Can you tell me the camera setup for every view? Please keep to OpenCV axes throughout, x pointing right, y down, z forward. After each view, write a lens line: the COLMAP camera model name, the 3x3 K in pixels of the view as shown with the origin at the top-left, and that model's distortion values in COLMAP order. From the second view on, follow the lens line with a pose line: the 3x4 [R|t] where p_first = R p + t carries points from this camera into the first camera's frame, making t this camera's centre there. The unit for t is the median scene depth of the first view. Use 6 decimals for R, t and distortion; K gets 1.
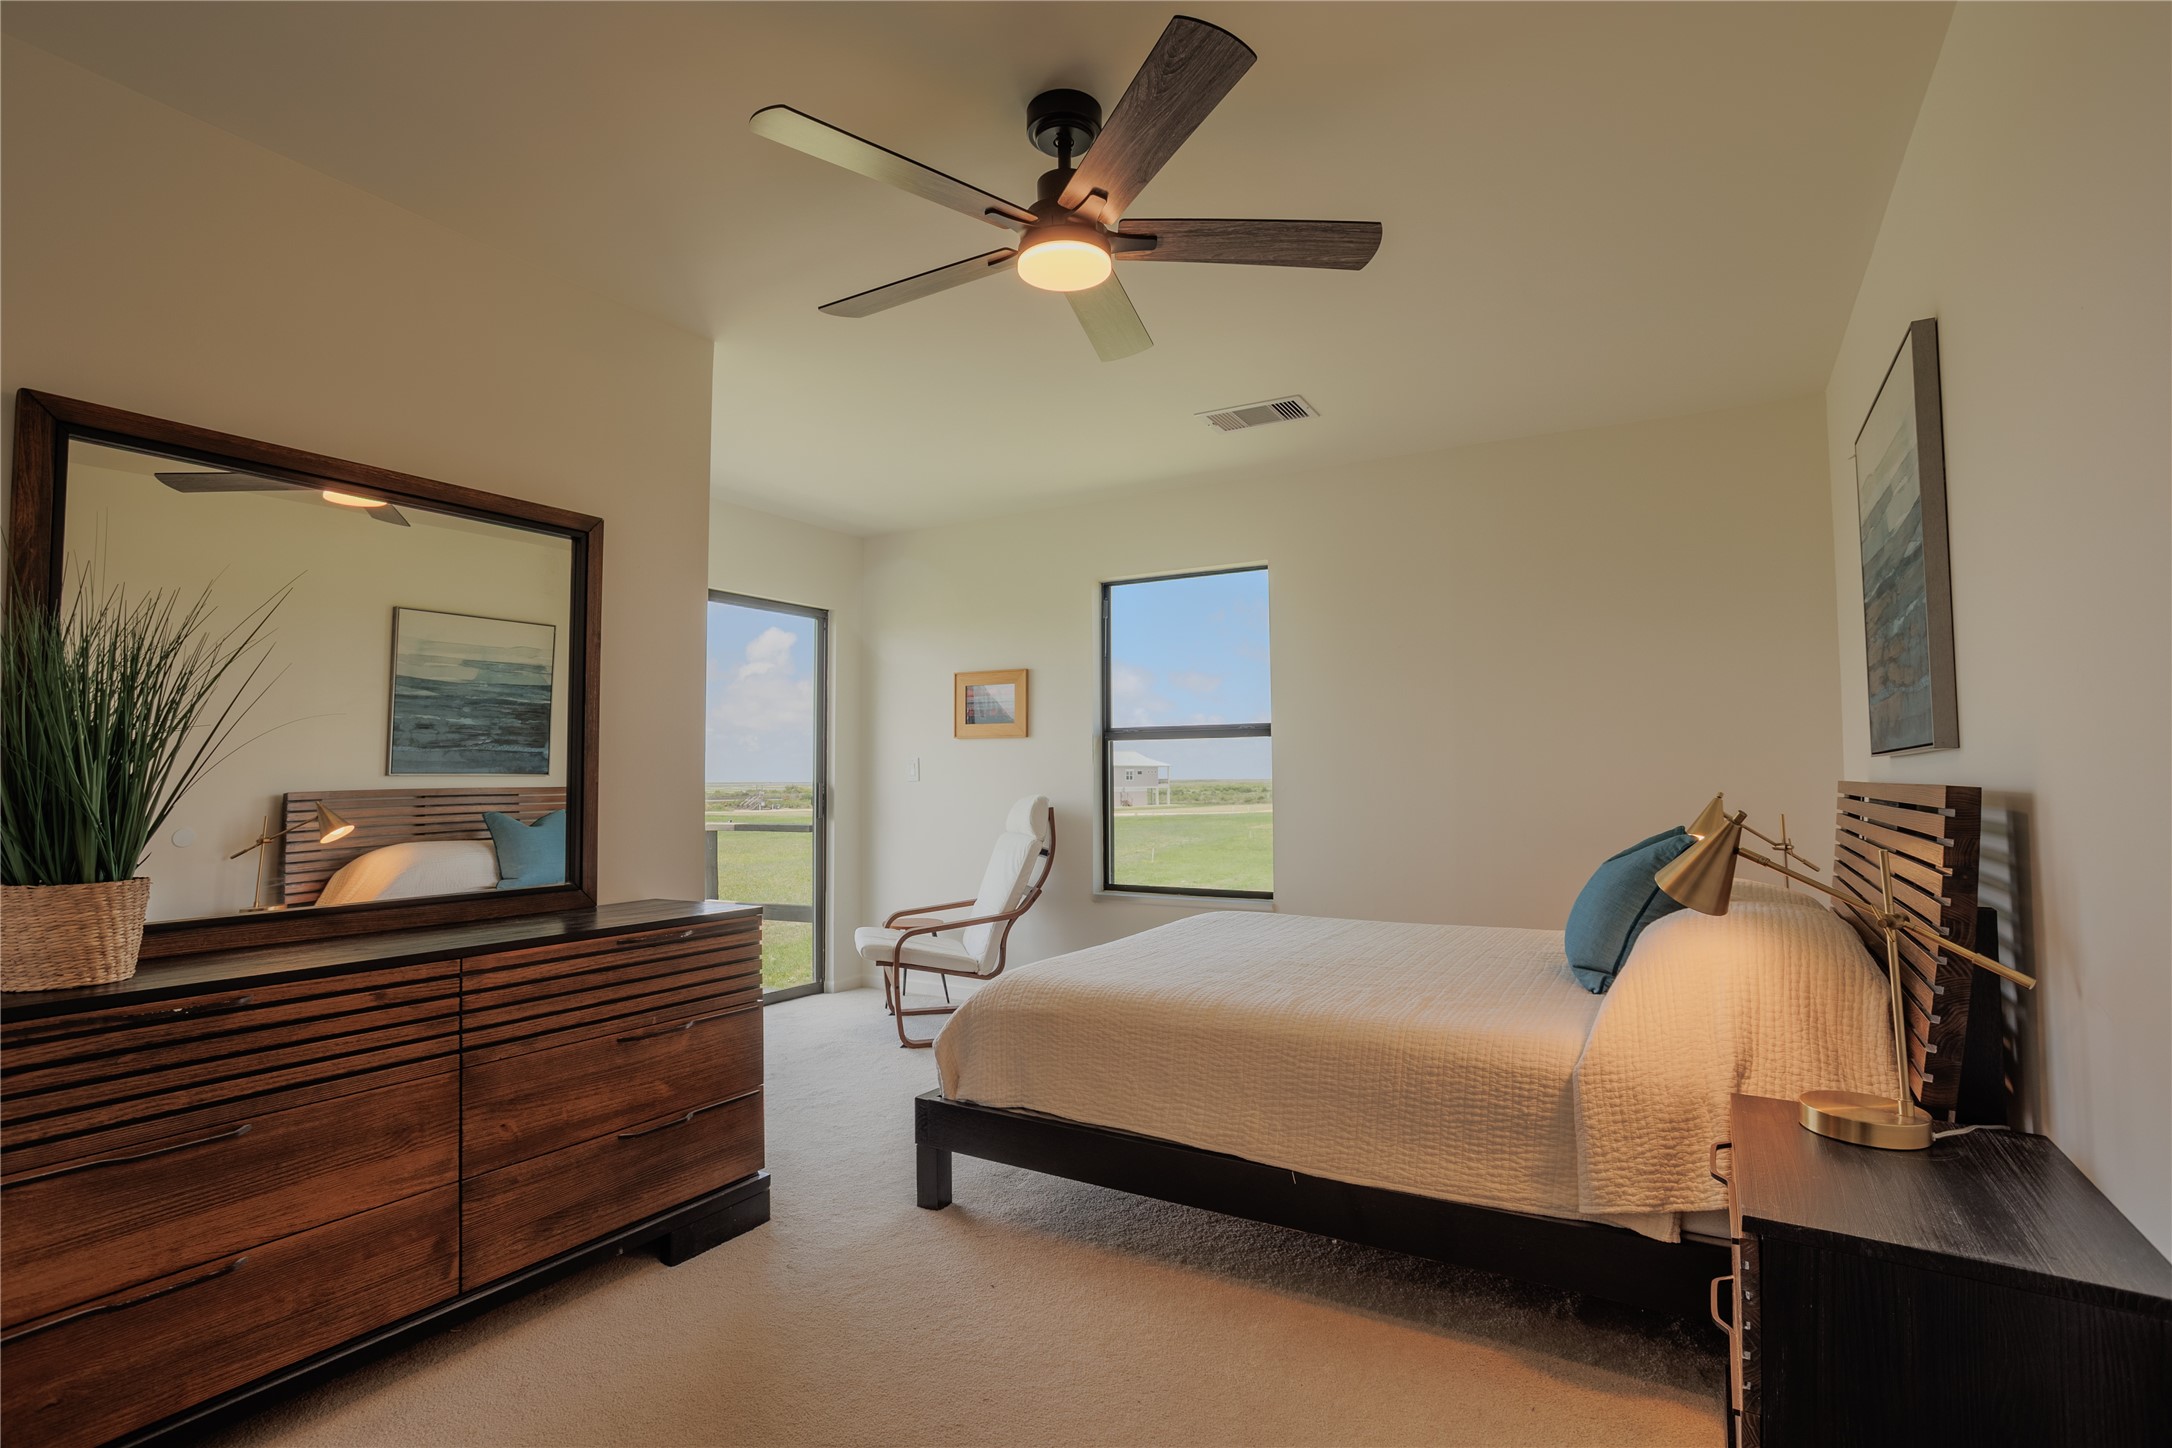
lens RADIAL K [[1044.1, 0, 1082.6], [0, 1044.1, 716.7], [0, 0, 1]] dist [-0.058115, 0.024061]
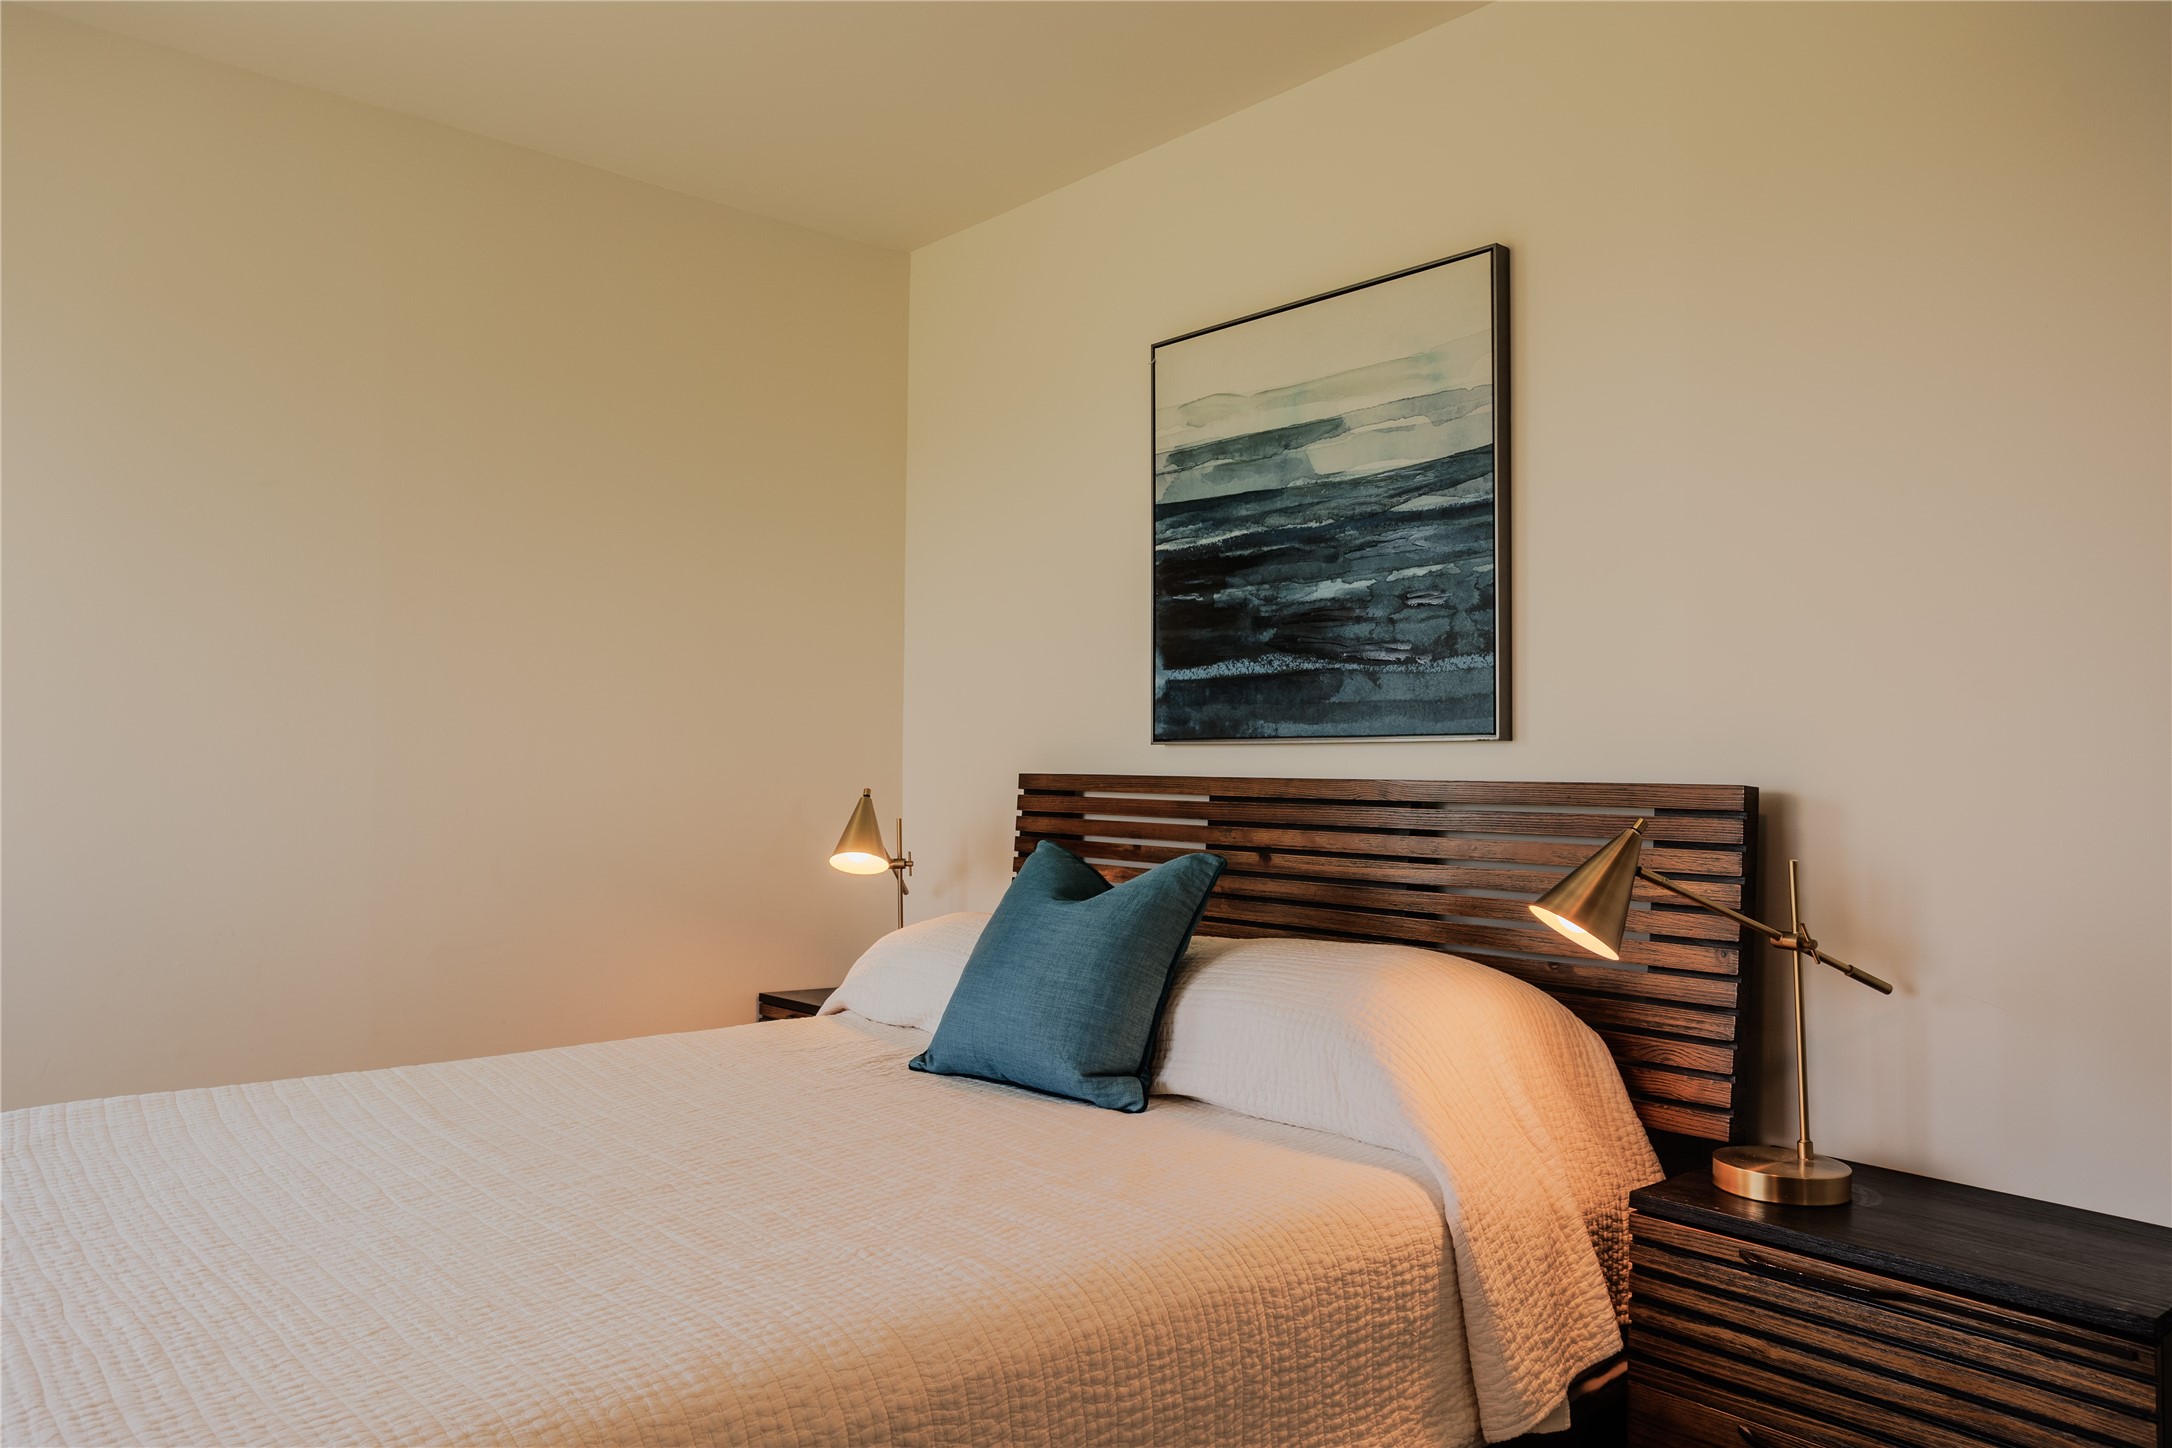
lens RADIAL K [[1534.1, 0, 1086.0], [0, 1534.1, 724.0], [0, 0, 1]] dist [-0.005820, -0.000665]
pose [[0.307564, 0.033792, 0.950927, -0.426024], [-0.062298, 0.997940, -0.015313, 0.047549], [-0.949486, -0.054531, 0.309035, 0.769239]]
